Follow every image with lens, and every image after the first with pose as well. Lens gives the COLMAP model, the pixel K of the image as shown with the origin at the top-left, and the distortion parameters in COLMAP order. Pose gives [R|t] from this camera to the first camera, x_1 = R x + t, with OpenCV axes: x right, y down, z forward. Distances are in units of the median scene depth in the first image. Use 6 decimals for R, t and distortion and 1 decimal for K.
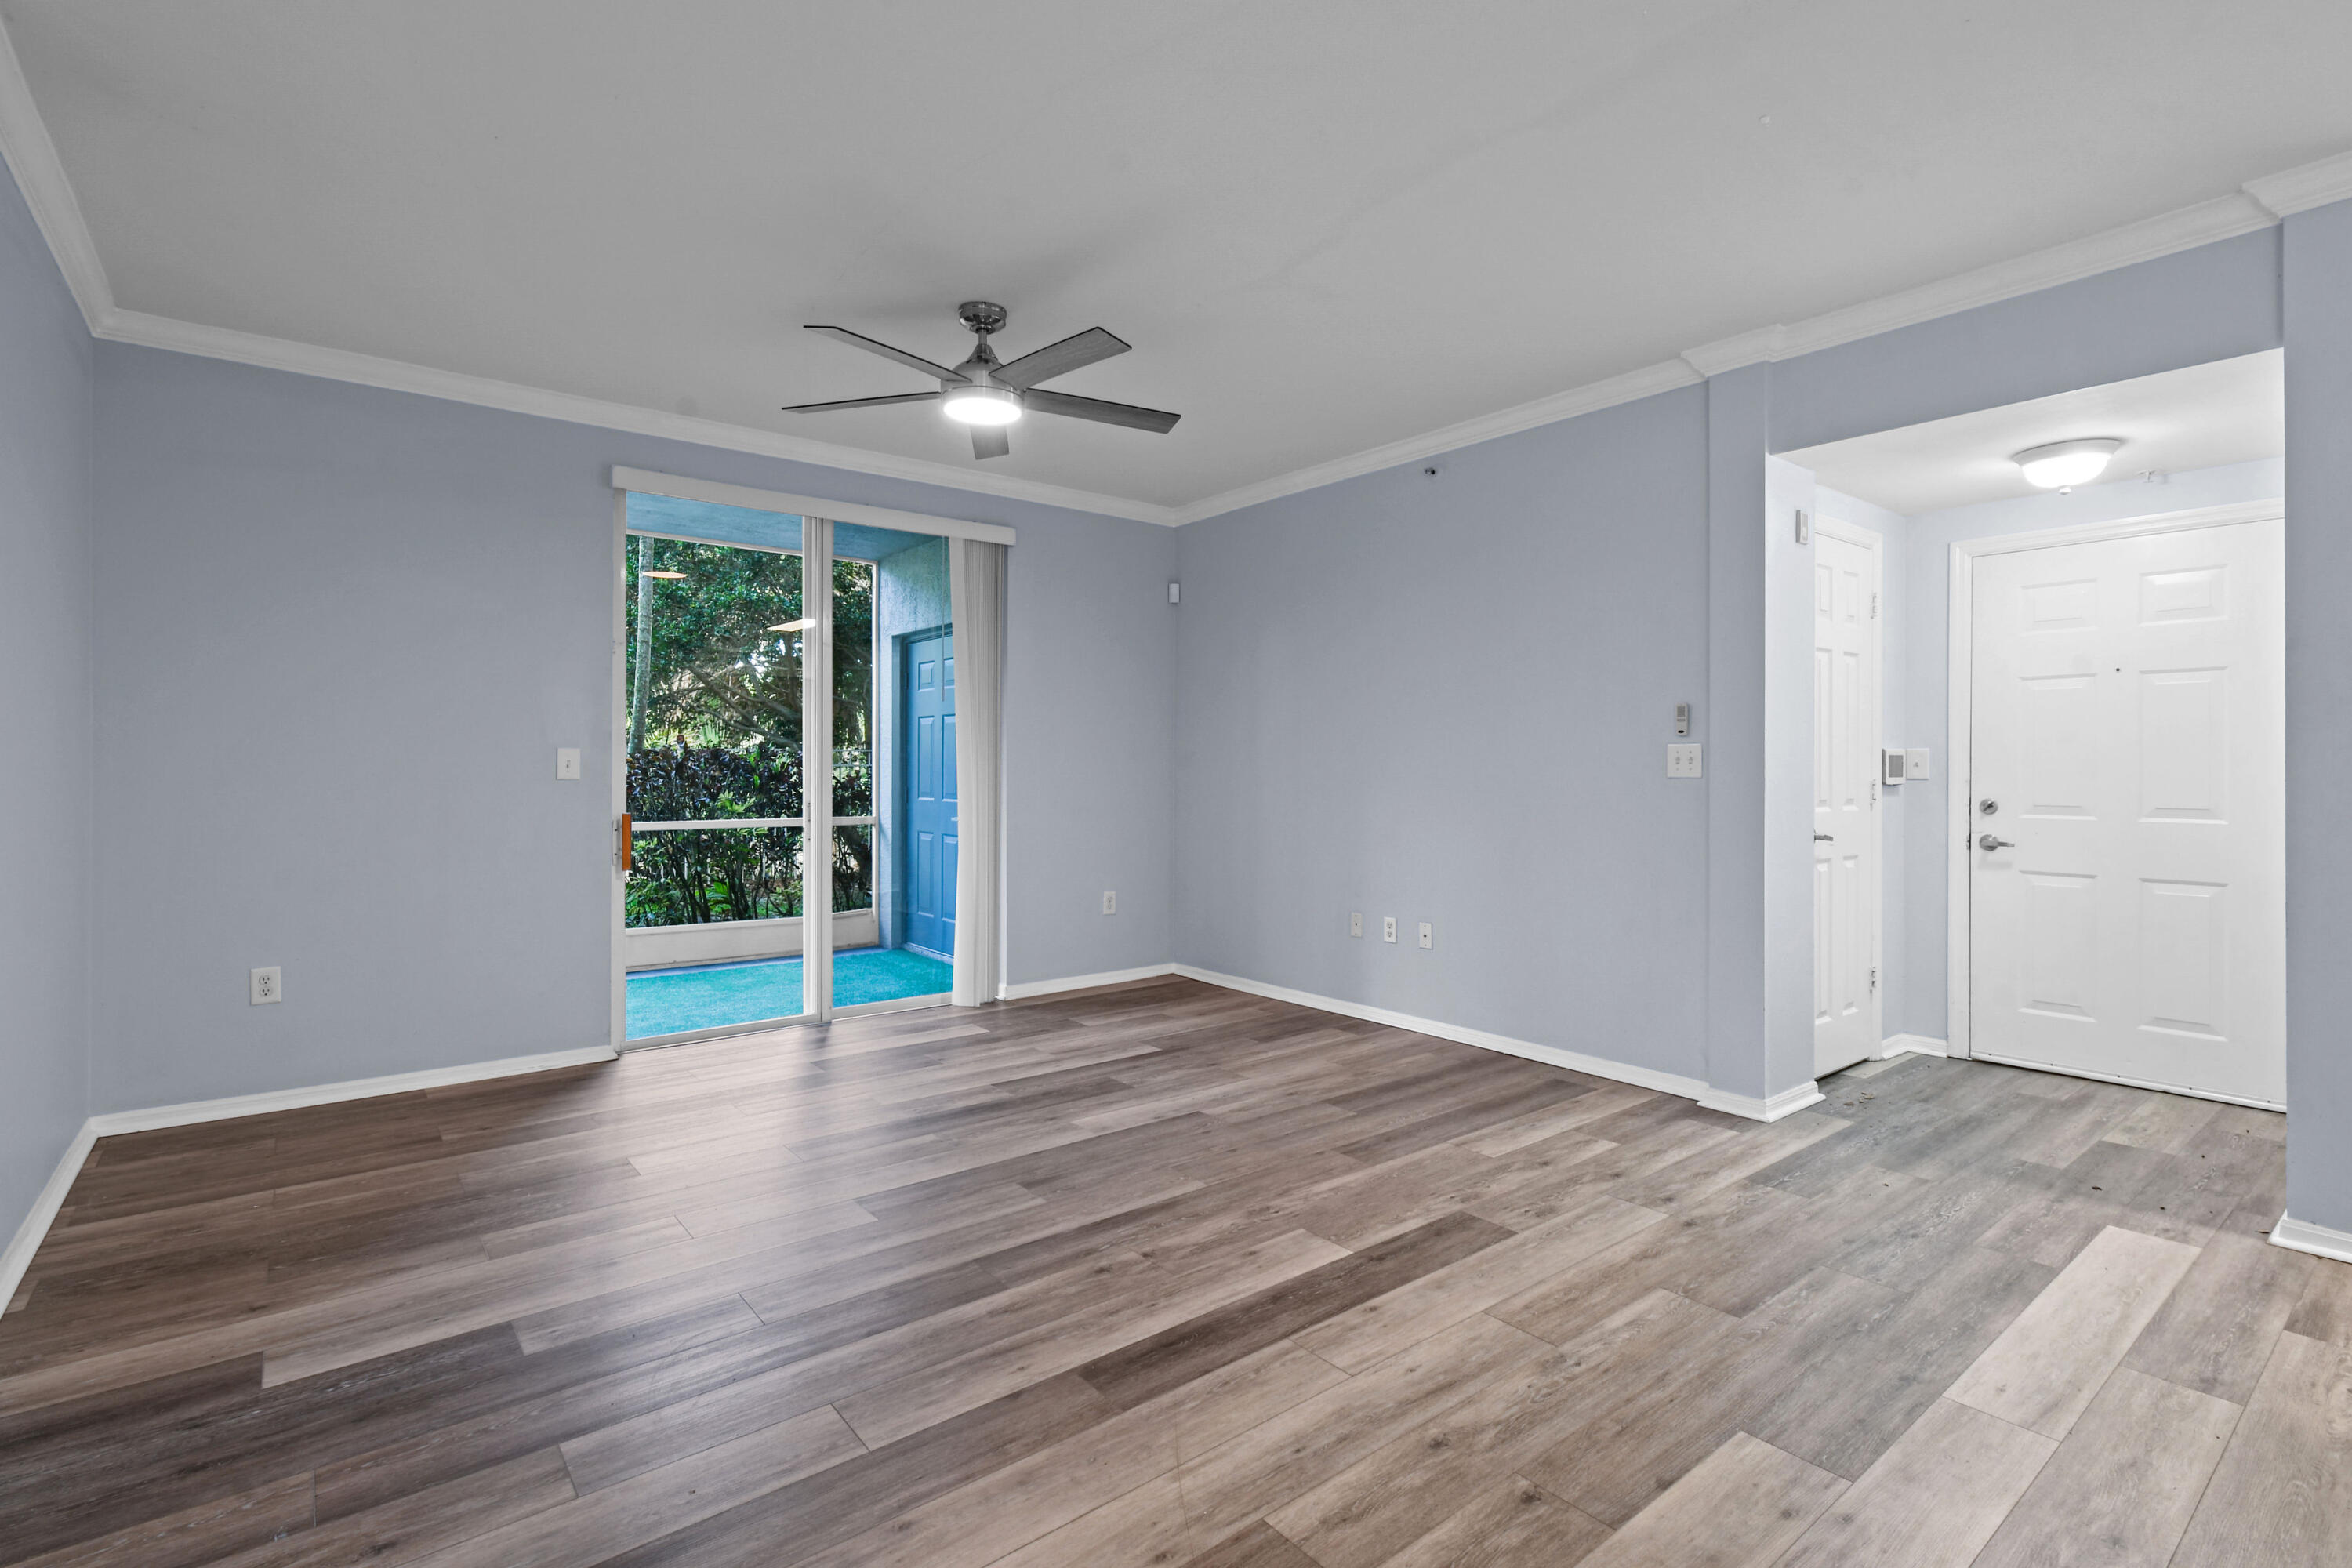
lens RADIAL K [[1103.3, 0, 1168.9], [0, 1103.3, 748.0], [0, 0, 1]] dist [0.003353, 0.000556]
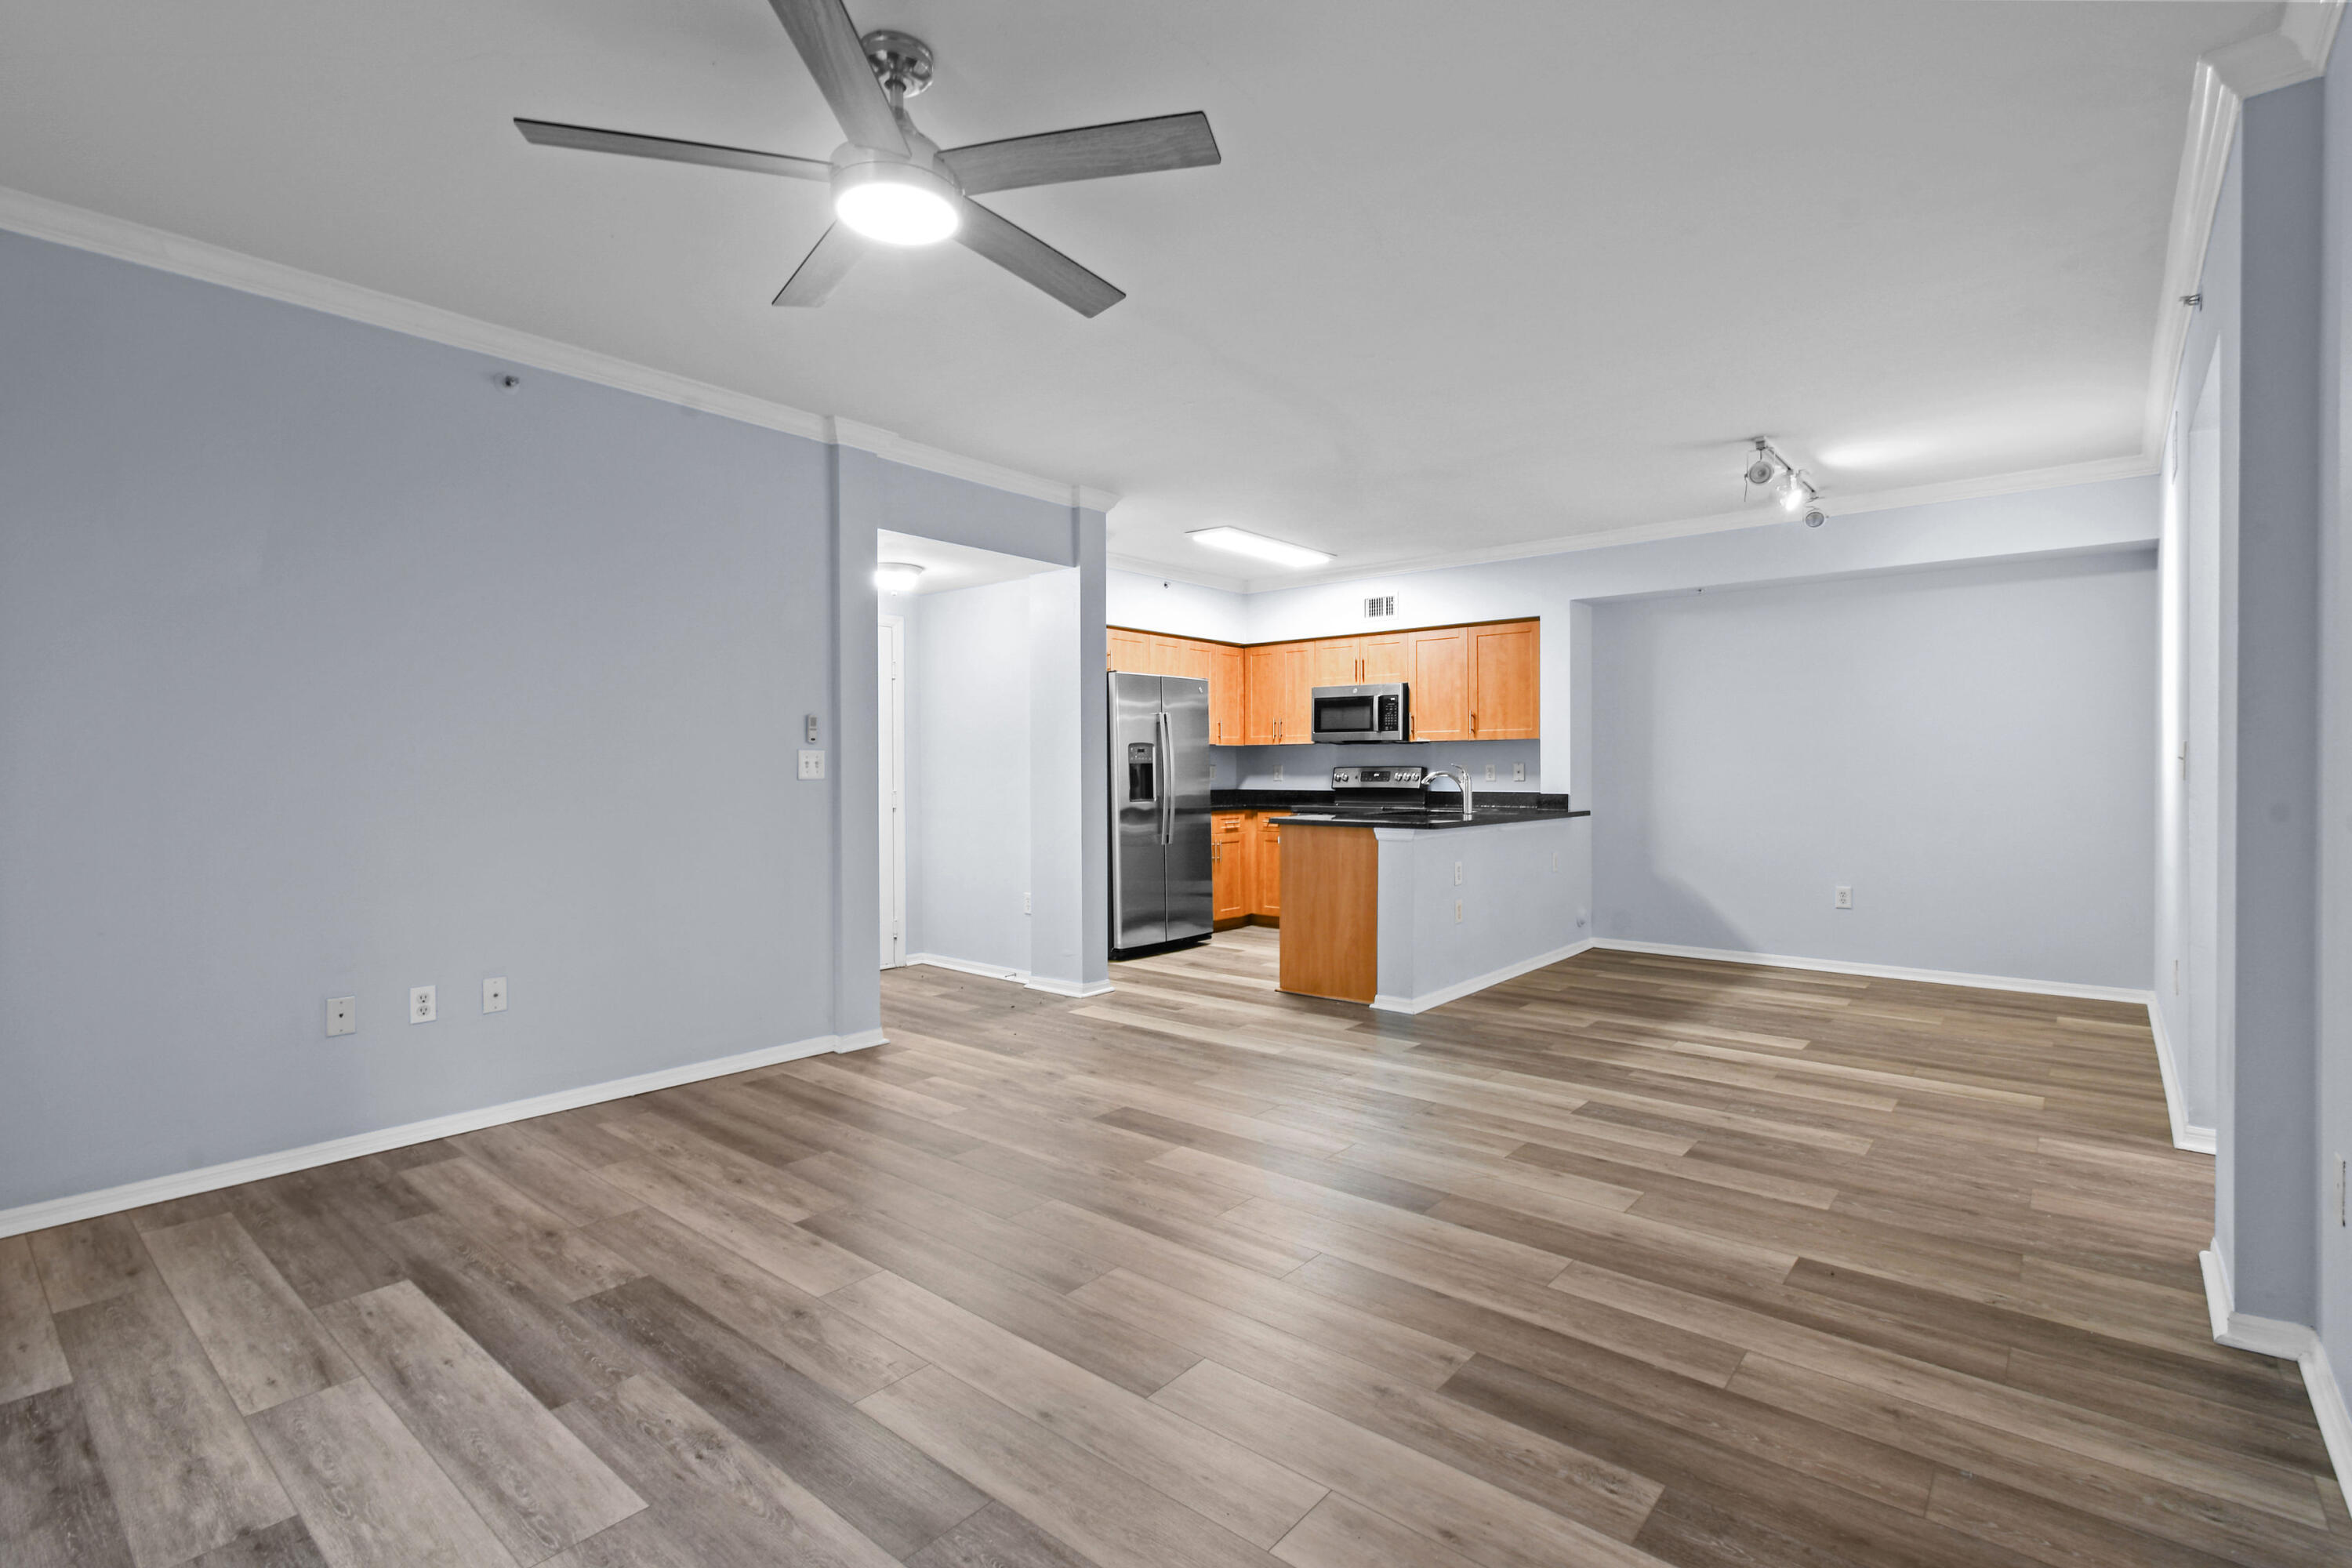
lens RADIAL K [[1087.9, 0, 1187.2], [0, 1087.9, 779.2], [0, 0, 1]] dist [0.002103, 0.000266]
pose [[-0.205279, -0.007437, 0.978675, -0.755728], [-0.012670, 0.999908, 0.004940, 0.015475], [-0.978622, -0.011386, -0.205354, 0.885499]]
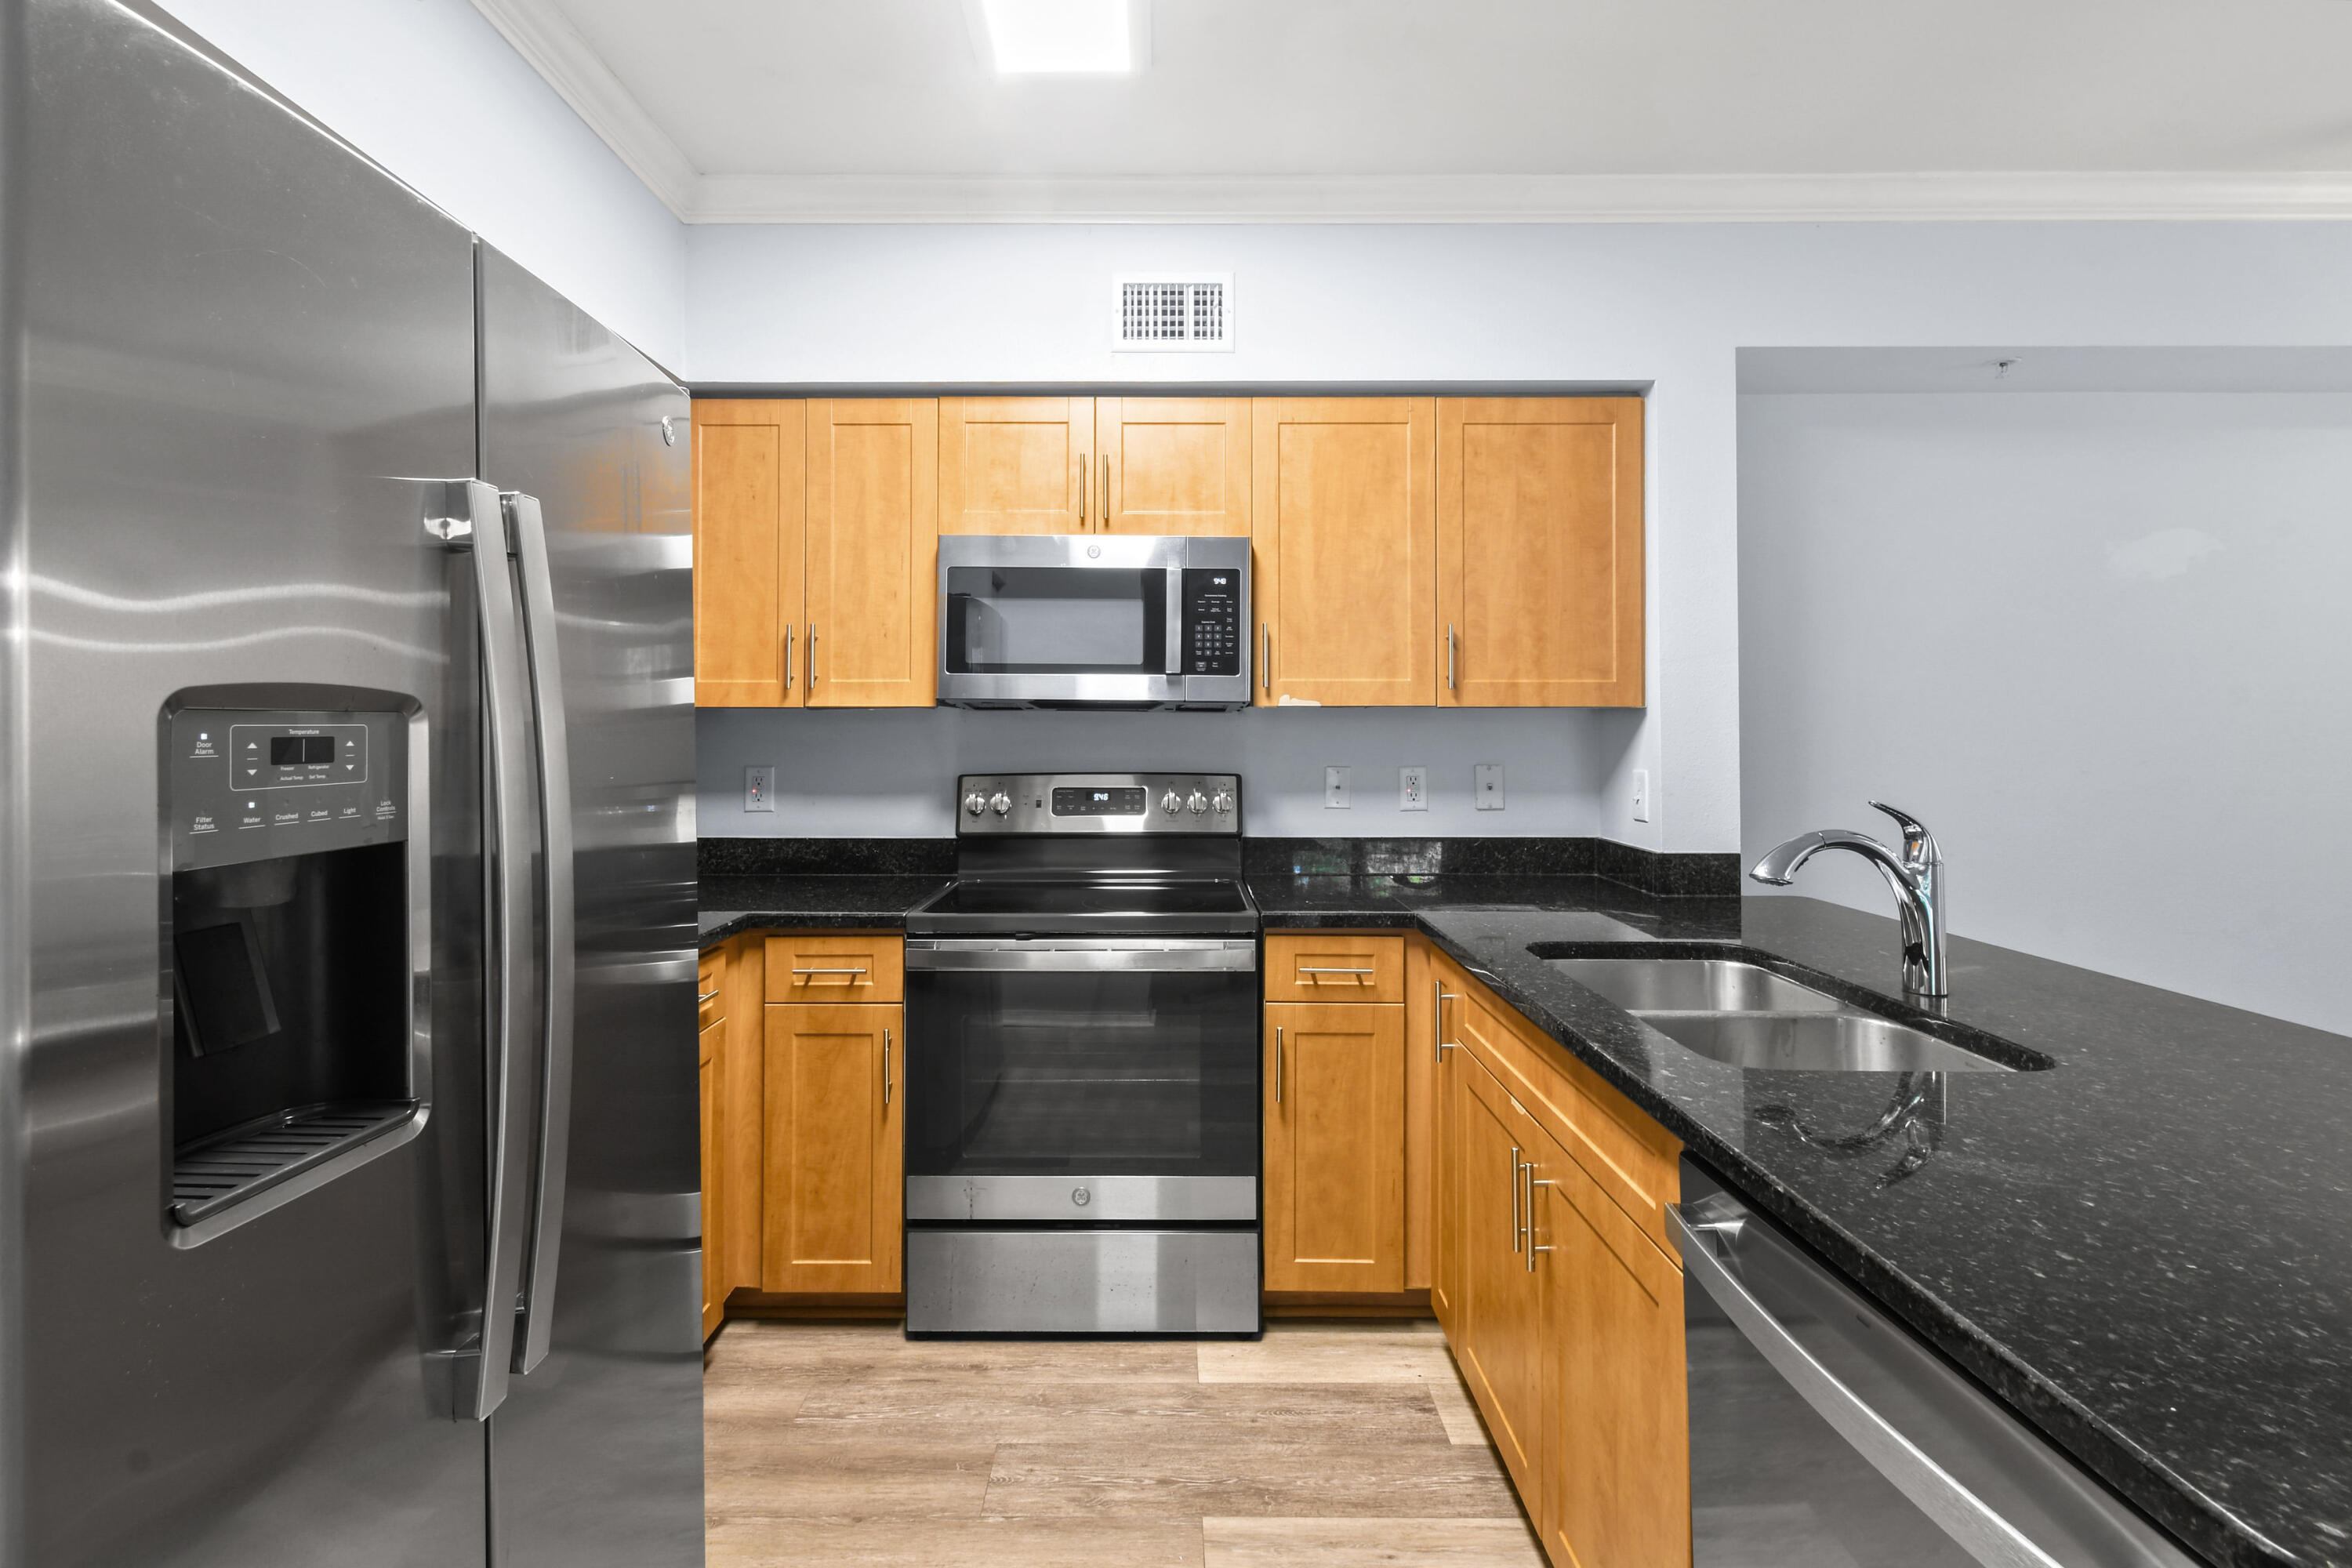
lens RADIAL K [[1066.0, 0, 1170.2], [0, 1066.0, 734.7], [0, 0, 1]] dist [-0.001536, -0.001391]
pose [[-0.784658, -0.000085, 0.619929, 0.745666], [-0.008420, 0.999909, -0.010520, -0.023293], [-0.619872, -0.013474, -0.784587, 0.651815]]
